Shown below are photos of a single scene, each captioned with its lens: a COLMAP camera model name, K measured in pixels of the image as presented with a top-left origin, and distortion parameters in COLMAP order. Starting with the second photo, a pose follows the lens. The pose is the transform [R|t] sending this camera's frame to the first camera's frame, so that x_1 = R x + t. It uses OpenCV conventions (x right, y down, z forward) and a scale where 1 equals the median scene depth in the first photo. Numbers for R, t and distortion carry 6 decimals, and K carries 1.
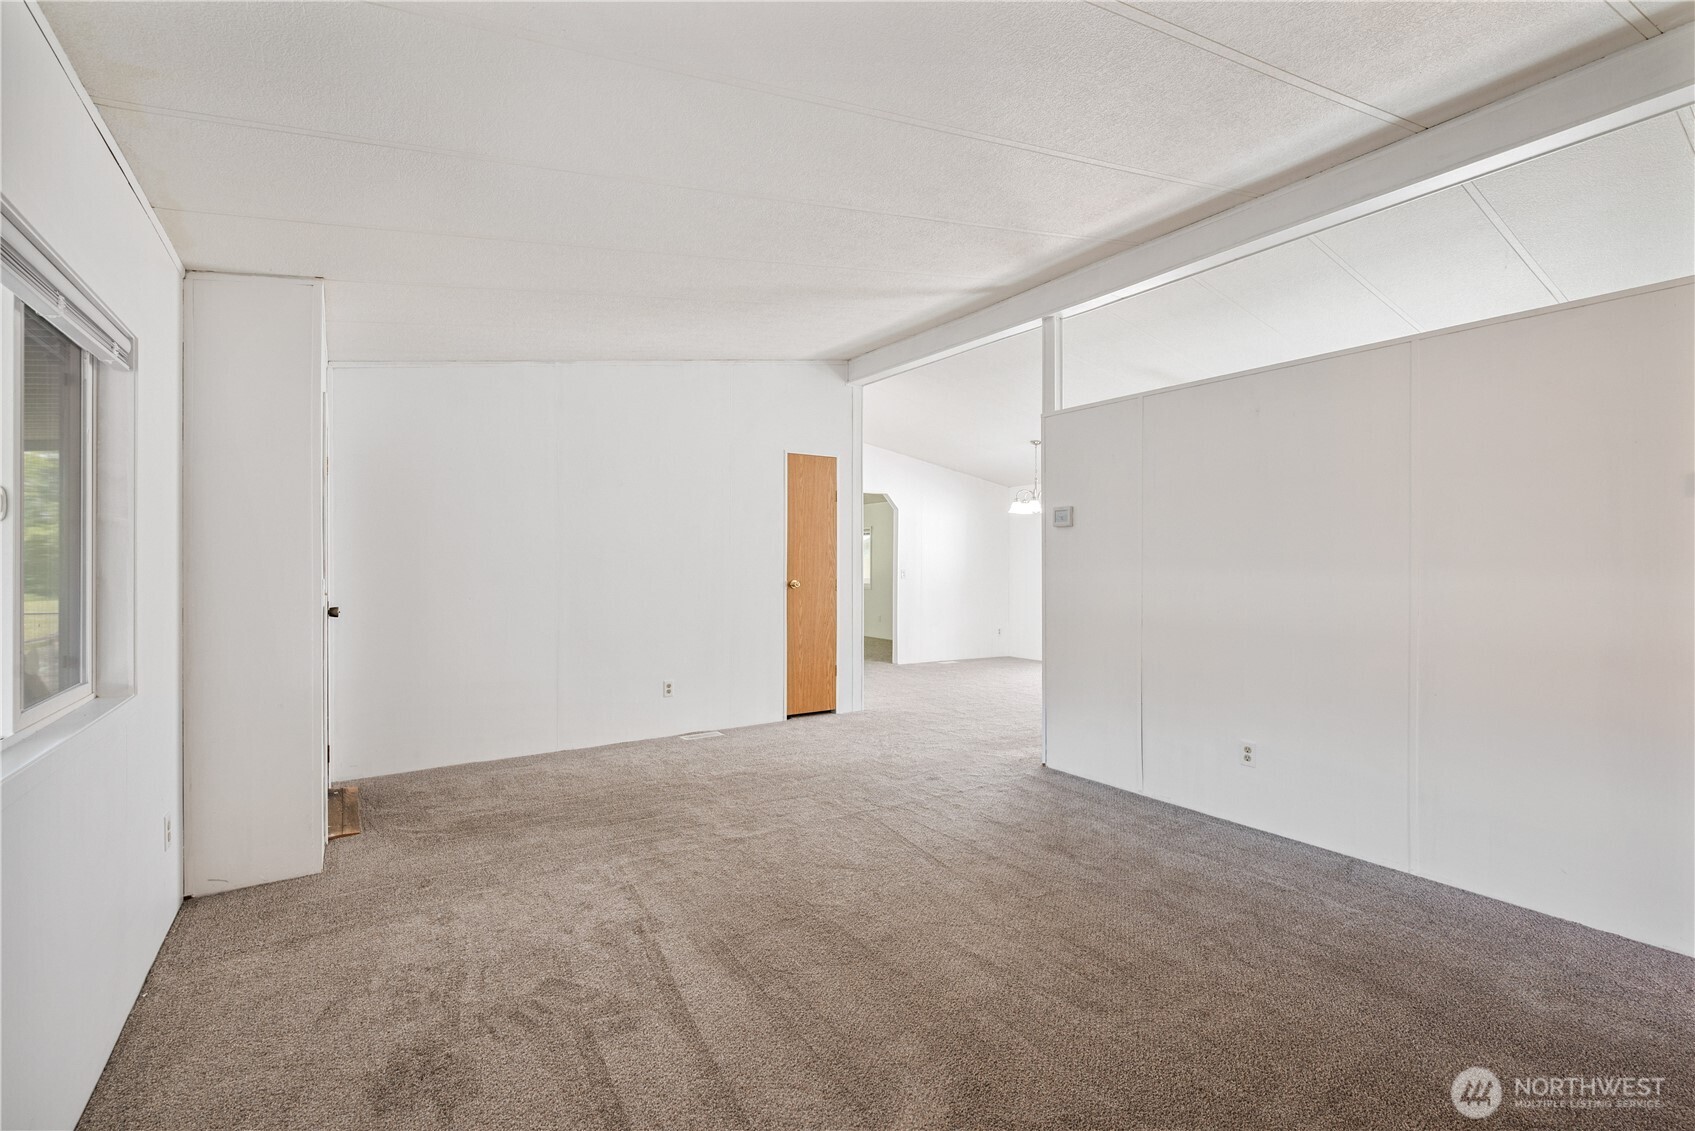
lens RADIAL K [[746.0, 0, 847.5], [0, 746.0, 565.5], [0, 0, 1]] dist [-0.000415, -0.000062]
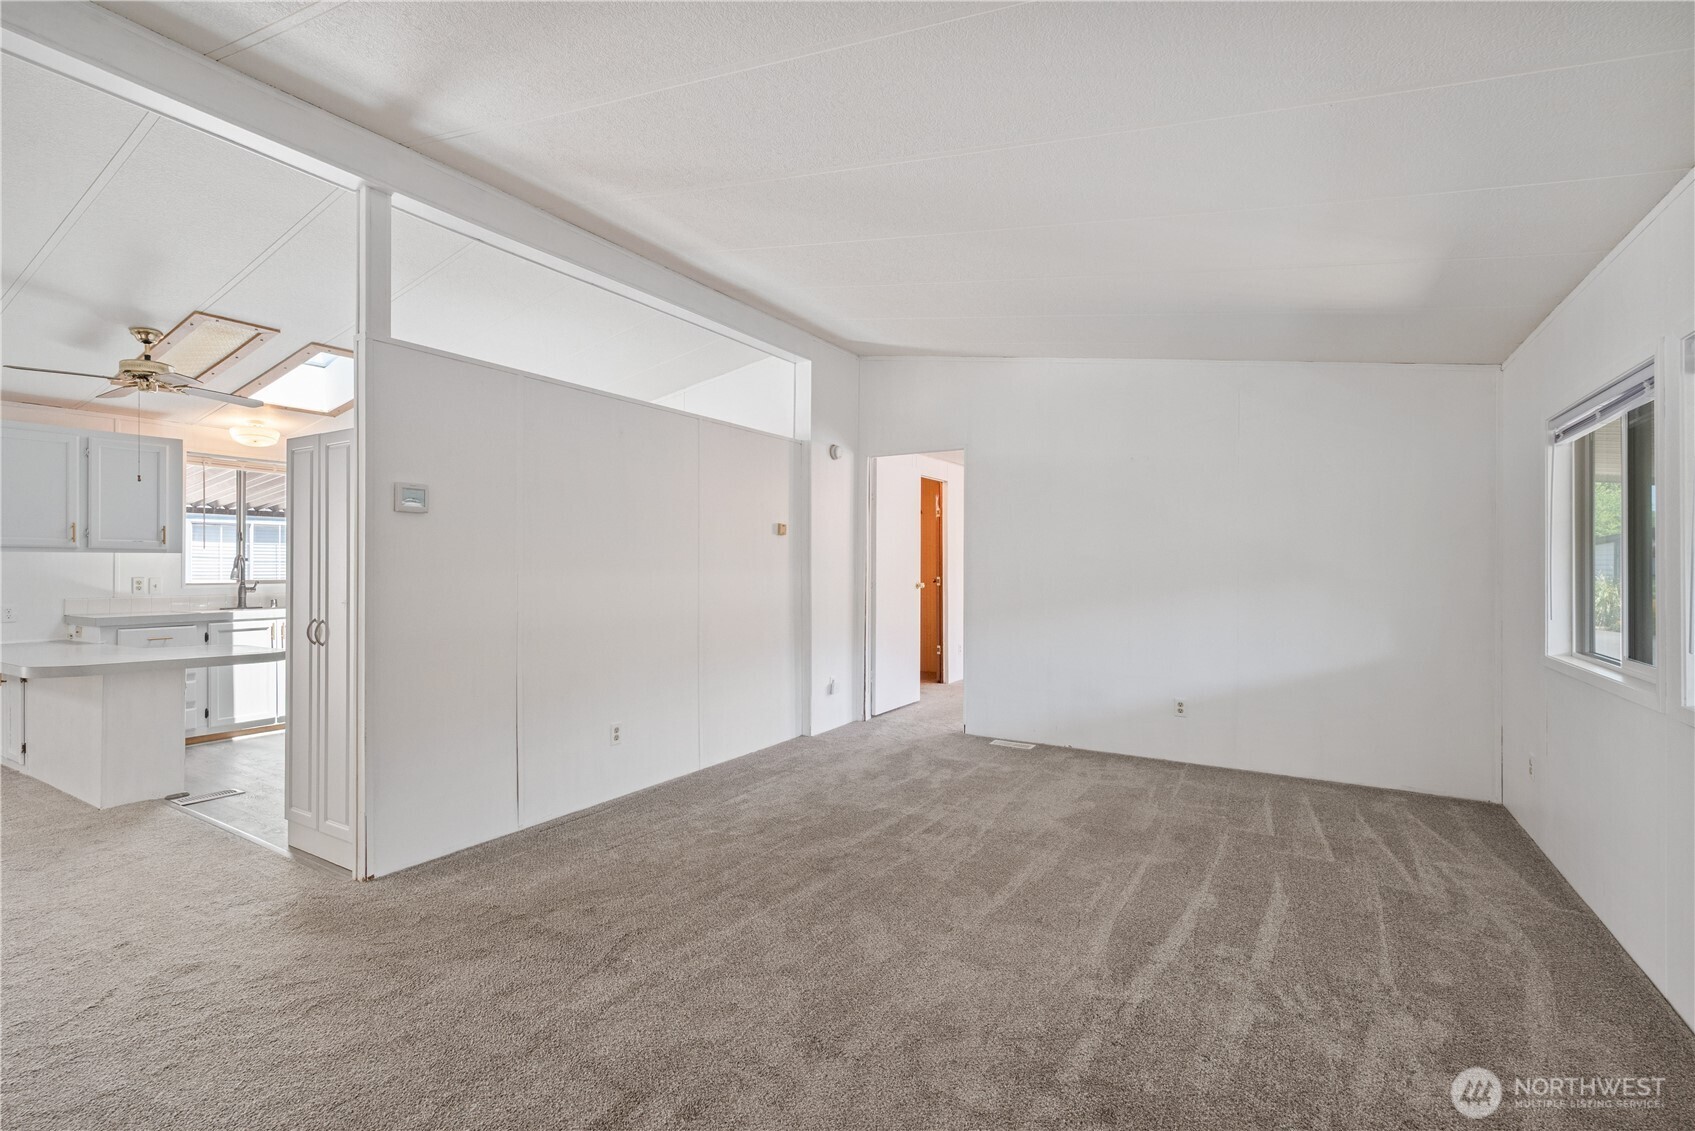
lens RADIAL K [[746.0, 0, 847.5], [0, 746.0, 565.5], [0, 0, 1]] dist [-0.000415, -0.000062]
pose [[-0.417667, 0.000106, 0.908600, -0.560826], [0.002196, 0.999997, 0.000893, -0.002635], [-0.908597, 0.002369, -0.417666, 1.016203]]
